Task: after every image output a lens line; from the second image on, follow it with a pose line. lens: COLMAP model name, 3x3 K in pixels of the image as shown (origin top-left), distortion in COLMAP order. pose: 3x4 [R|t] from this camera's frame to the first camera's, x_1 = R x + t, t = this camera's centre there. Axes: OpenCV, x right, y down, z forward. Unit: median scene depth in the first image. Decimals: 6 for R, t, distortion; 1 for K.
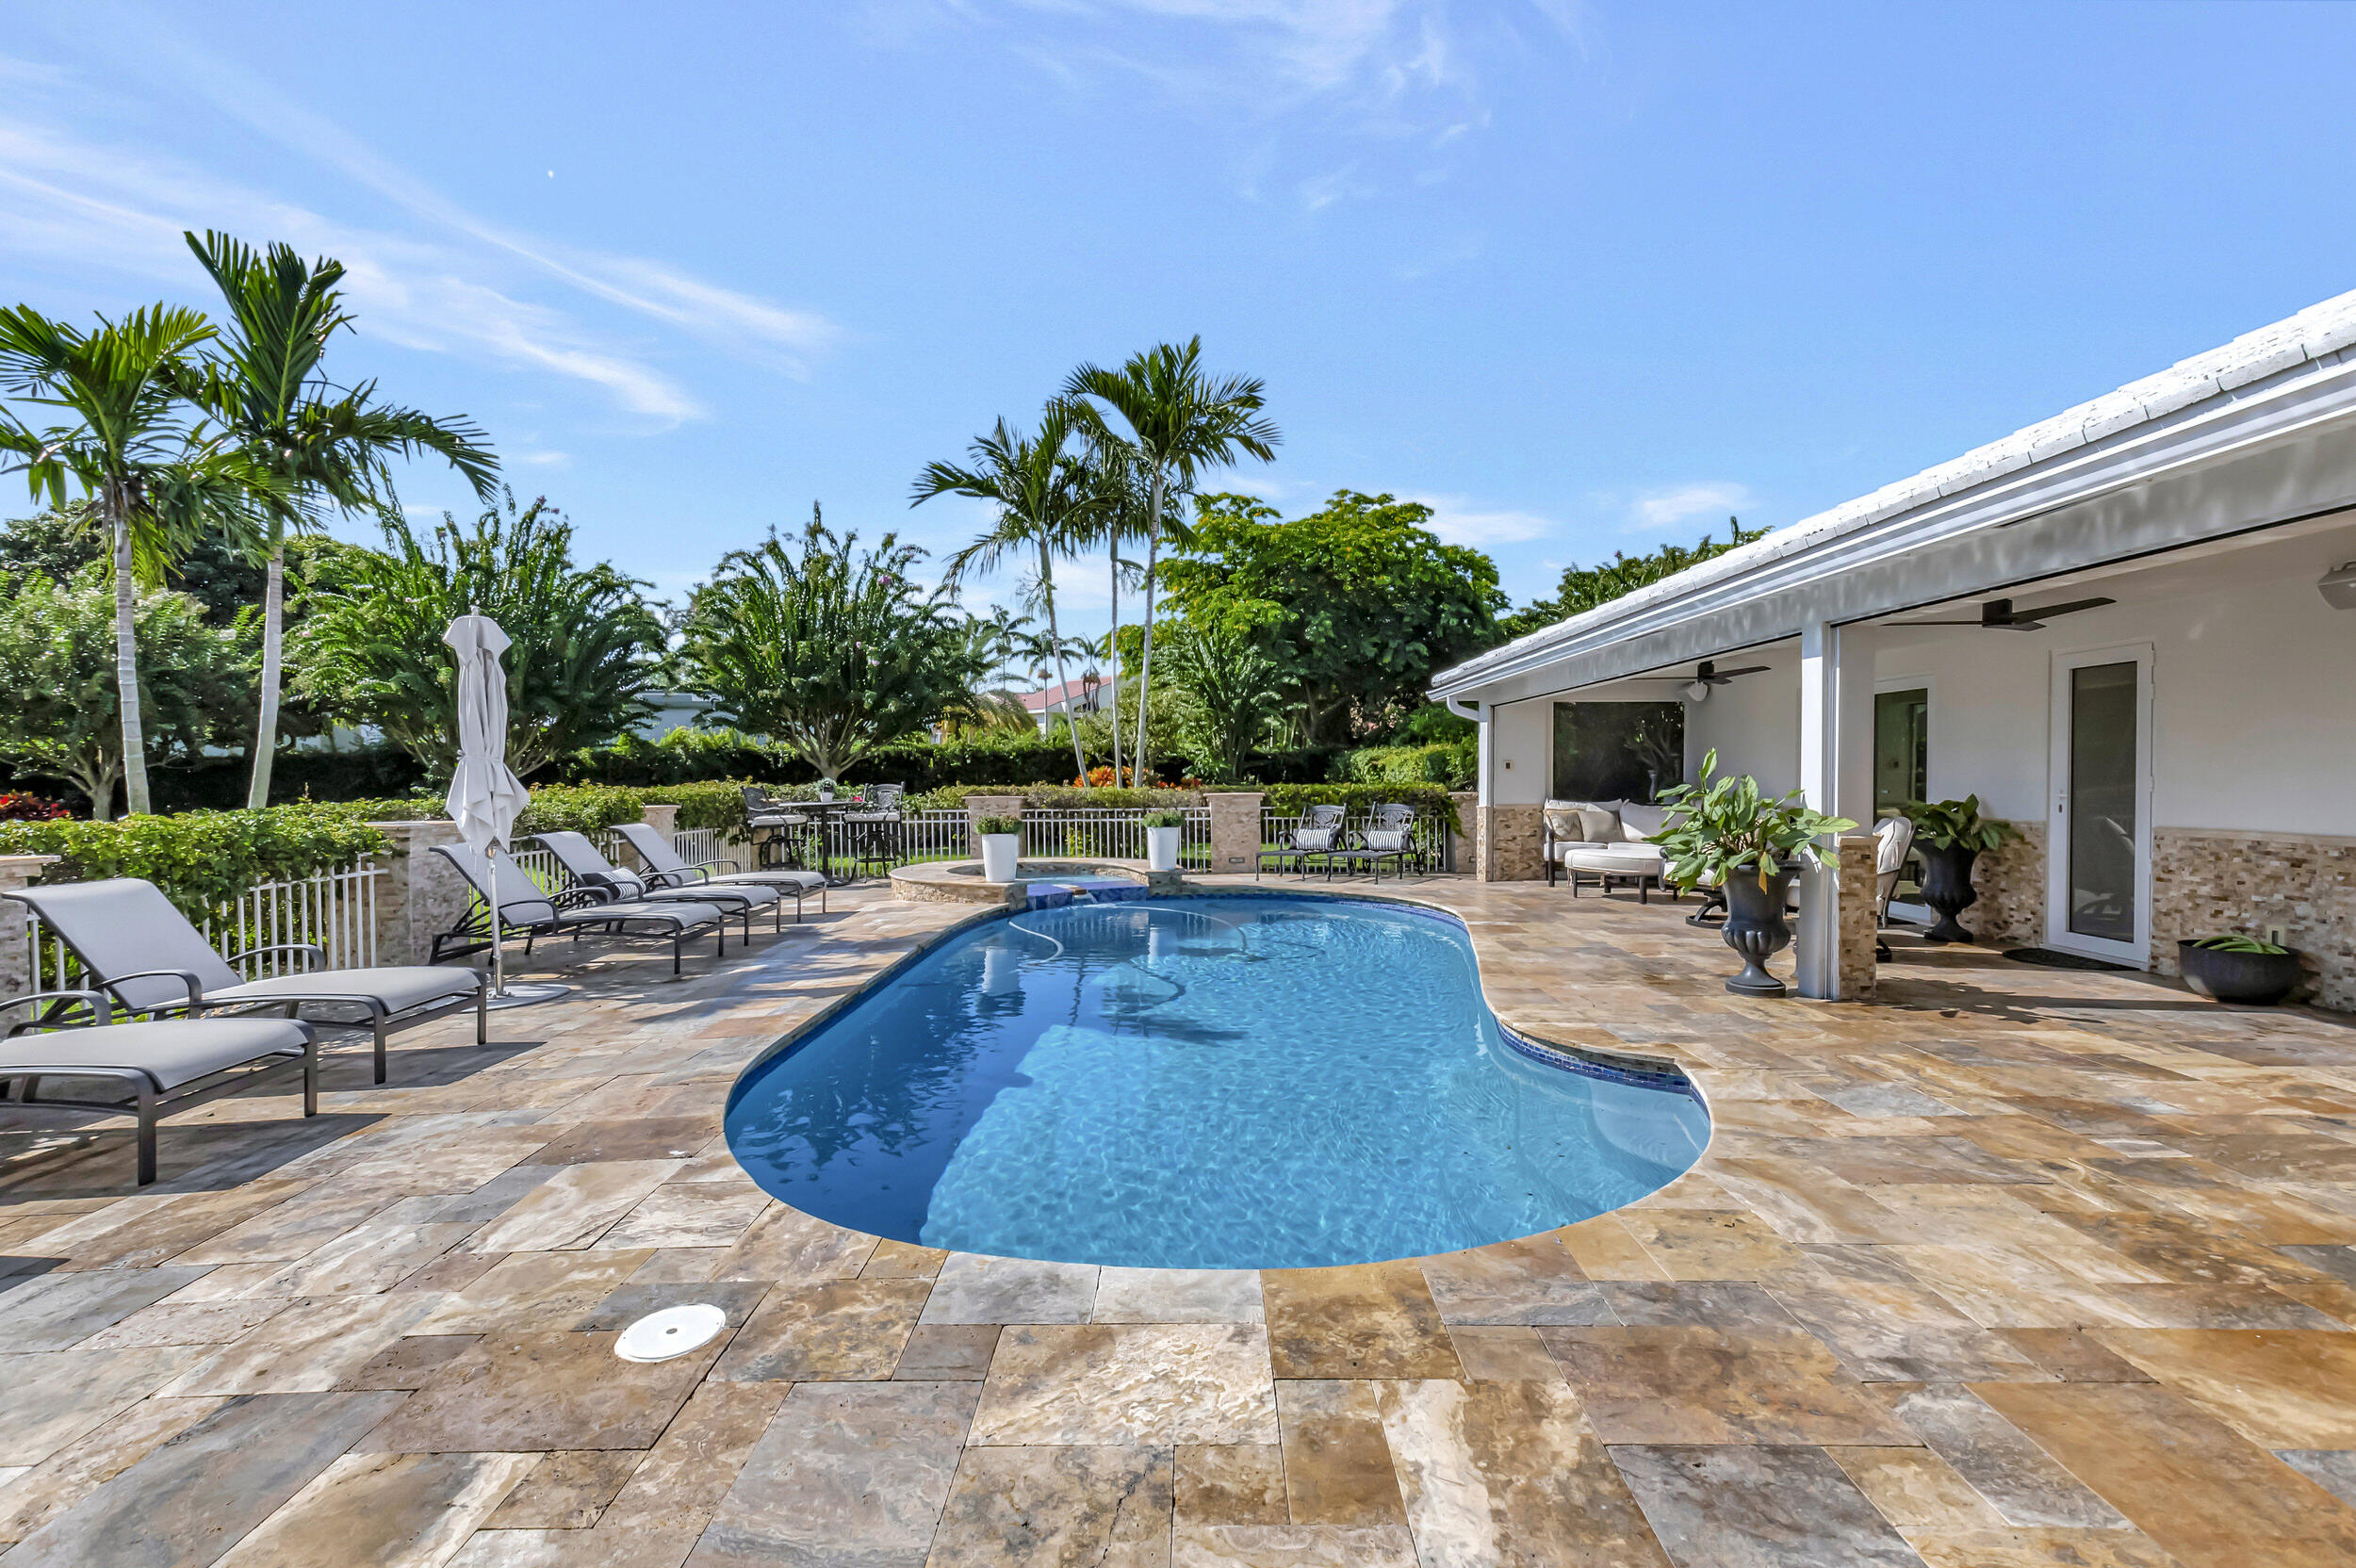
lens RADIAL K [[1037.6, 0, 1175.9], [0, 1037.6, 791.8], [0, 0, 1]] dist [-0.003004, -0.000179]
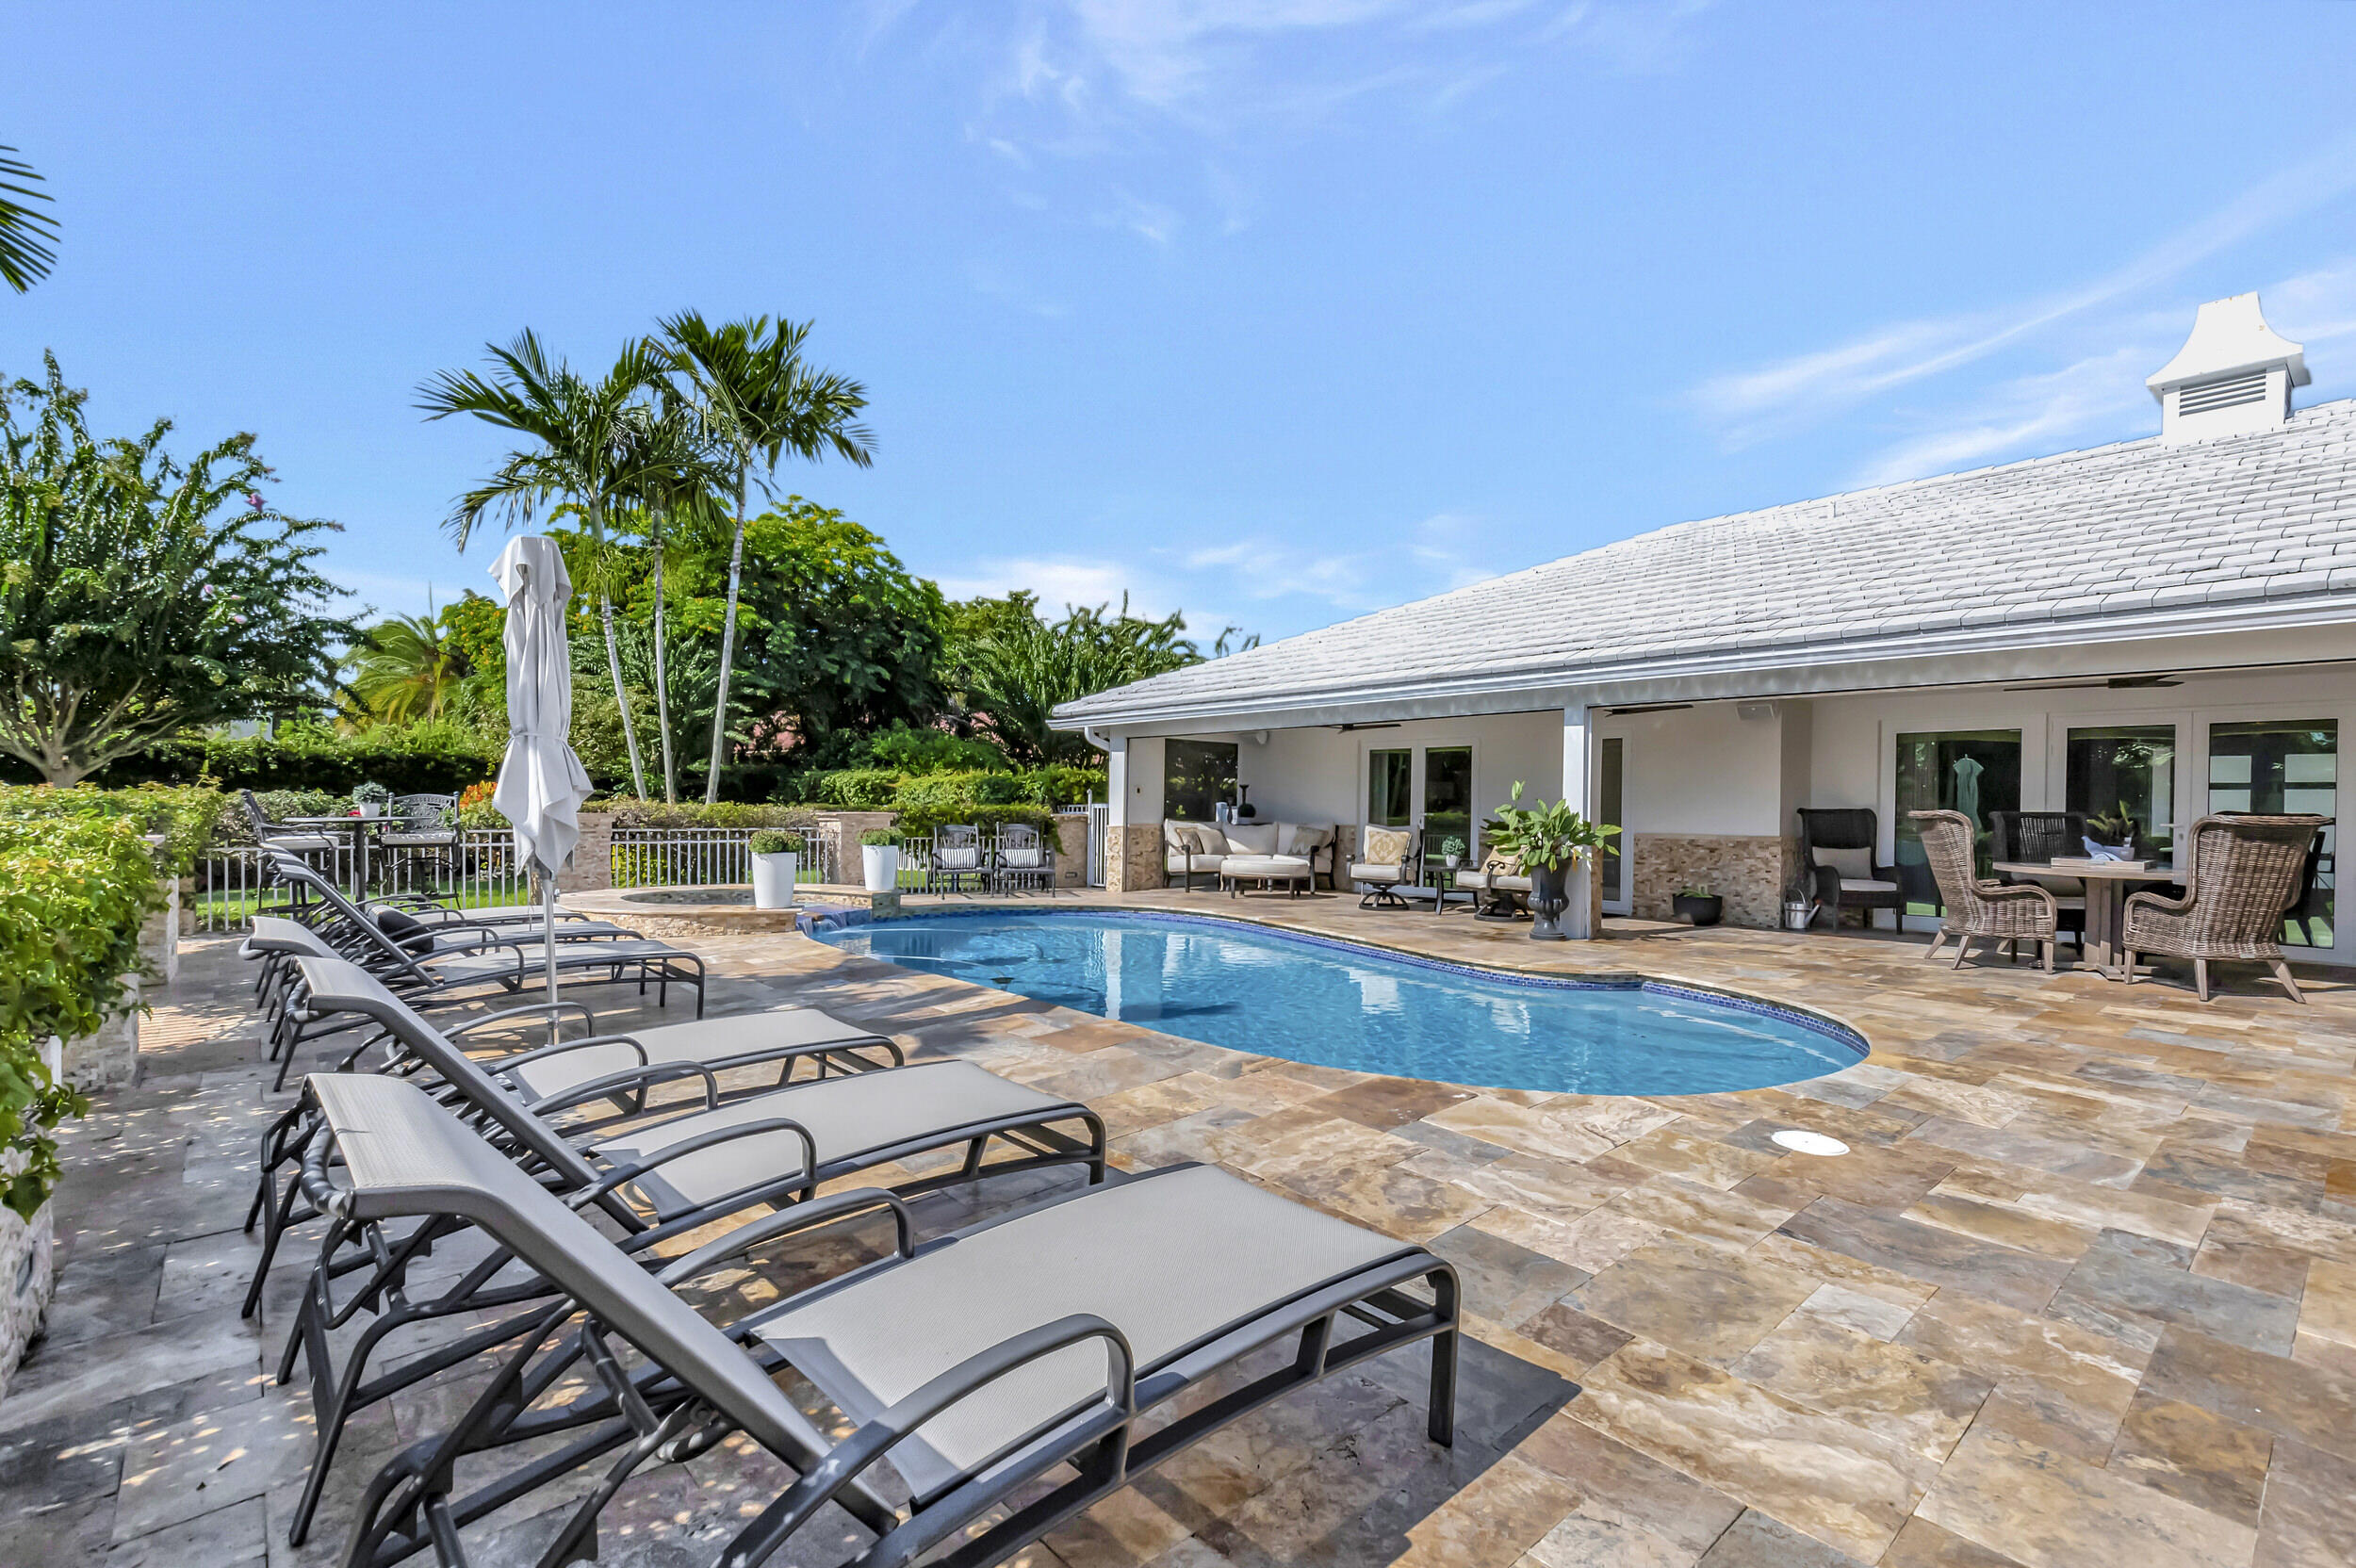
lens RADIAL K [[1070.1, 0, 1161.8], [0, 1070.1, 823.0], [0, 0, 1]] dist [-0.016006, 0.008958]
pose [[0.748581, 0.005466, 0.663020, -0.970388], [-0.005812, 0.999982, -0.001682, 0.027749], [-0.663017, -0.002595, 0.748599, 0.203795]]
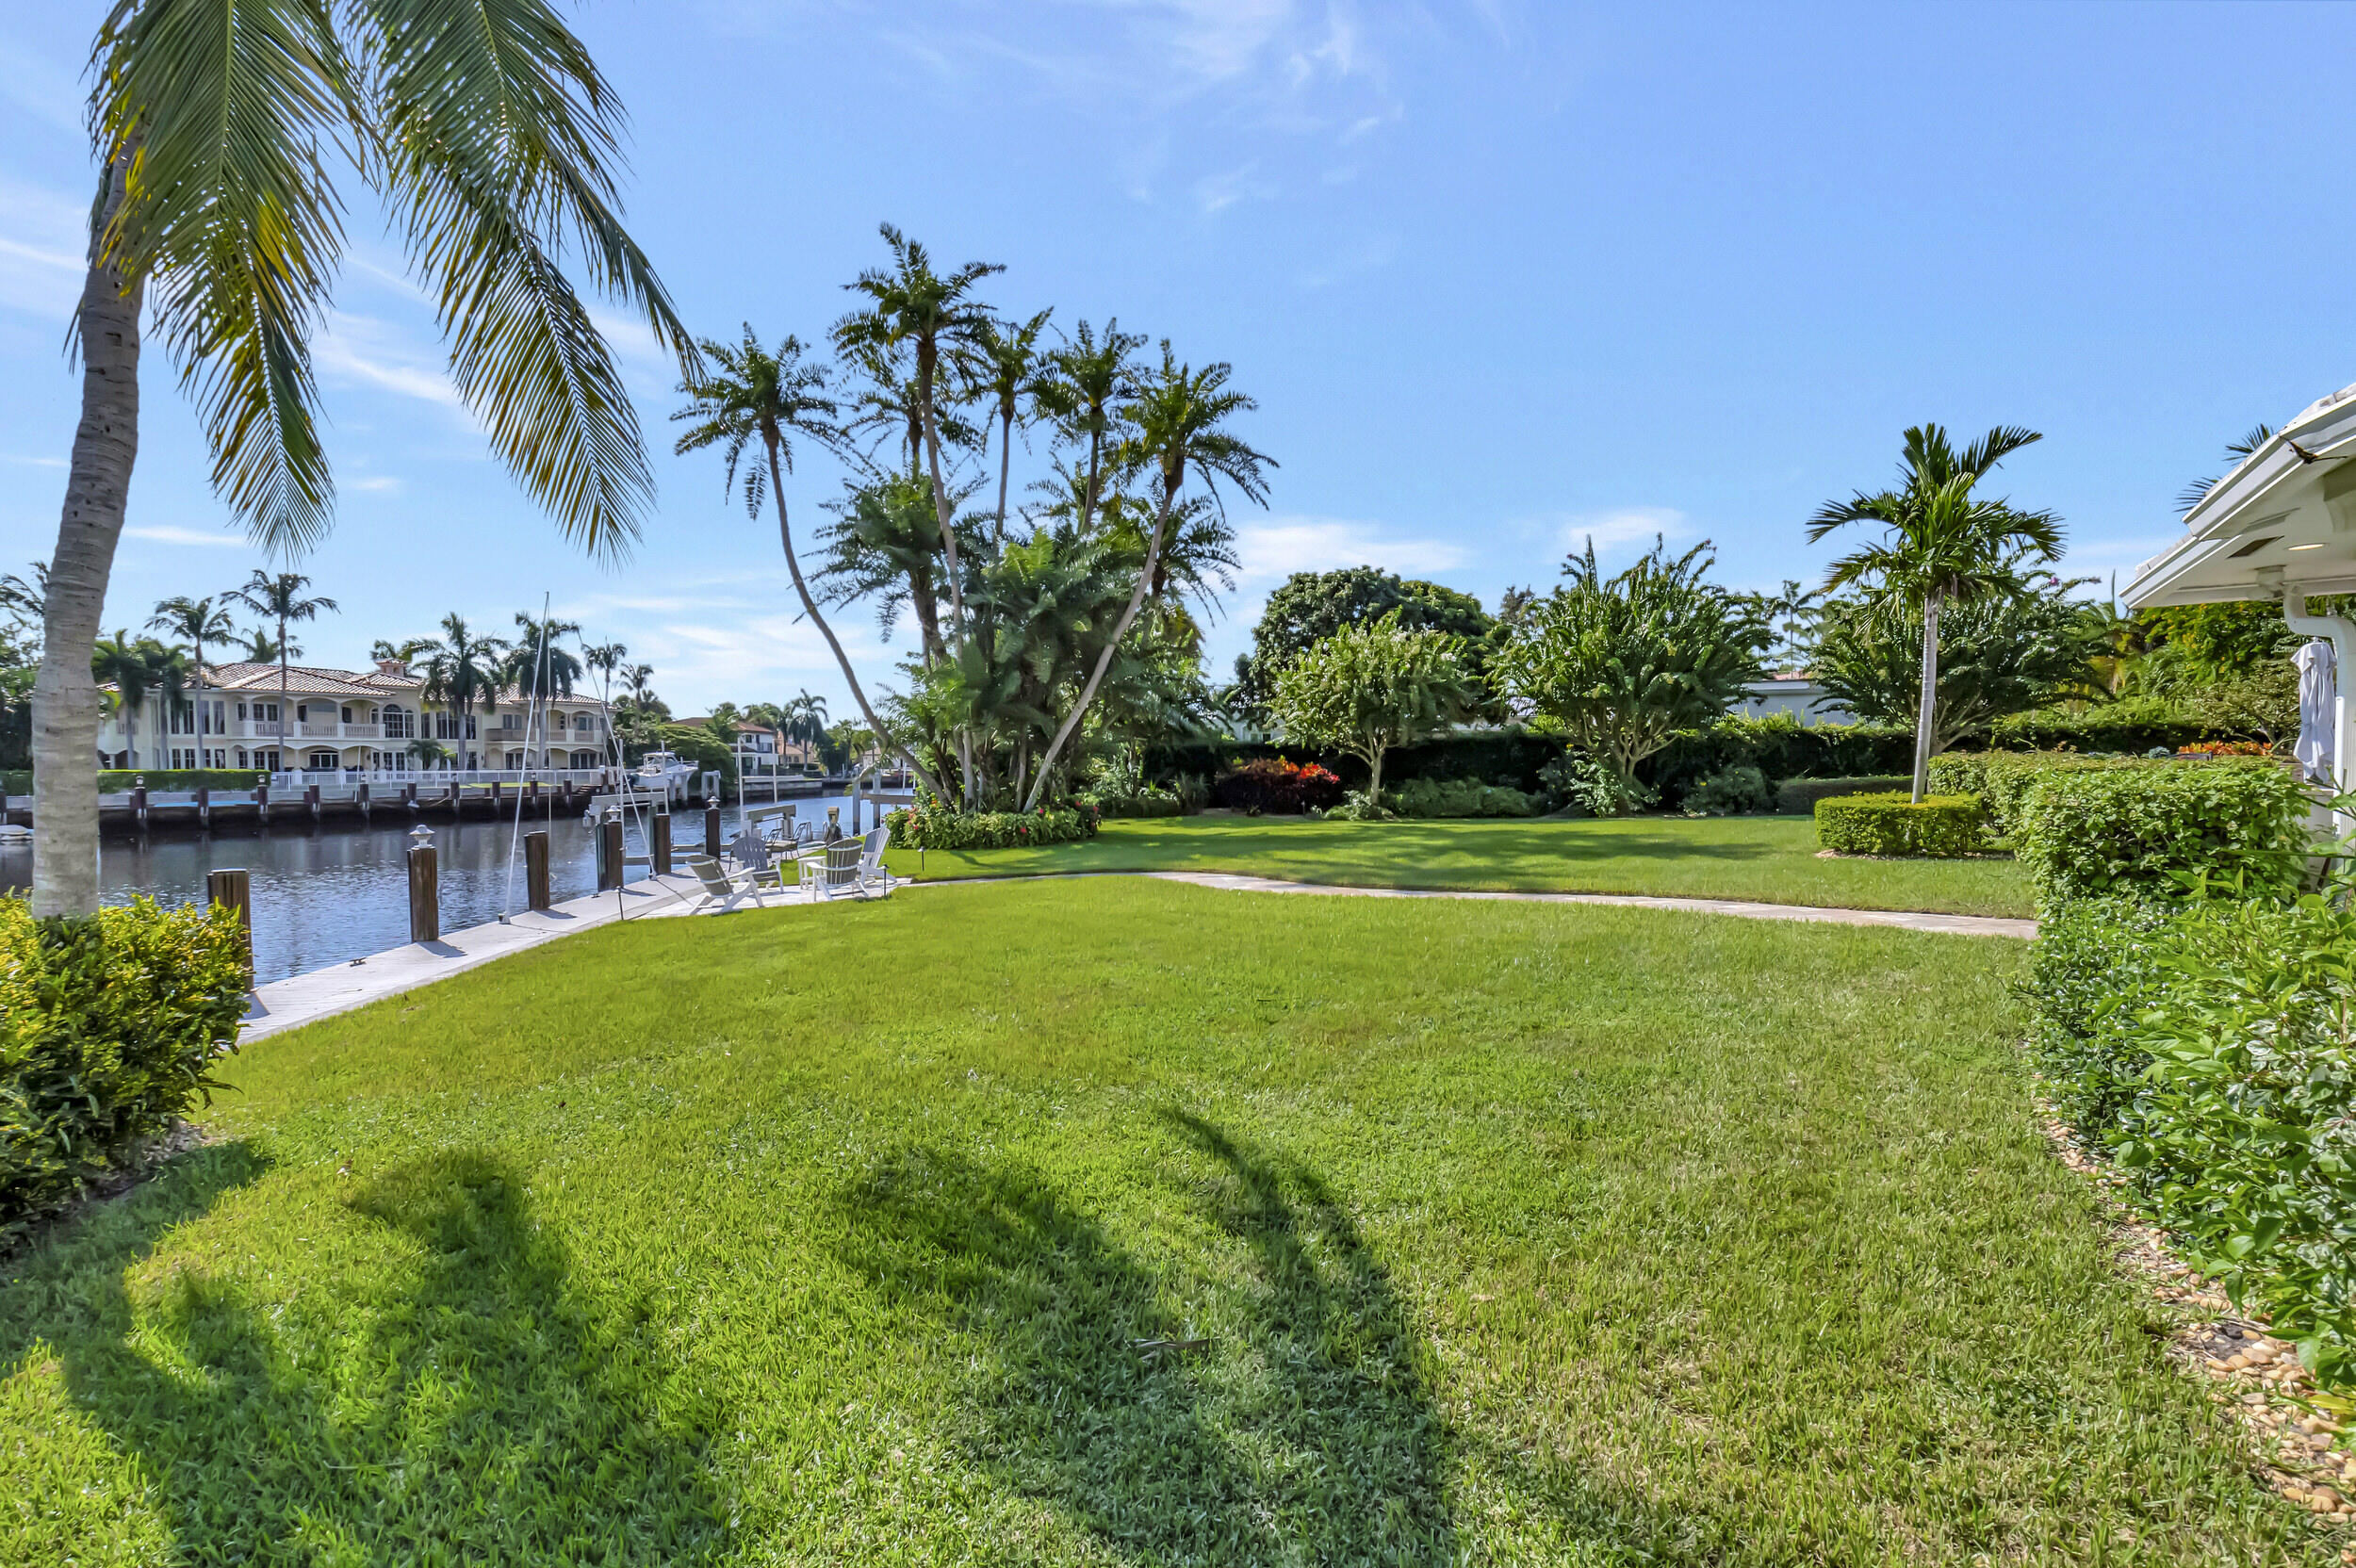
lens RADIAL K [[1056.3, 0, 1175.8], [0, 1056.3, 794.8], [0, 0, 1]] dist [-0.001031, 0.000186]
pose [[0.843983, 0.016397, -0.536119, -1.531206], [-0.008740, 0.999820, 0.016820, 0.077311], [0.536299, -0.009510, 0.843975, -1.682802]]
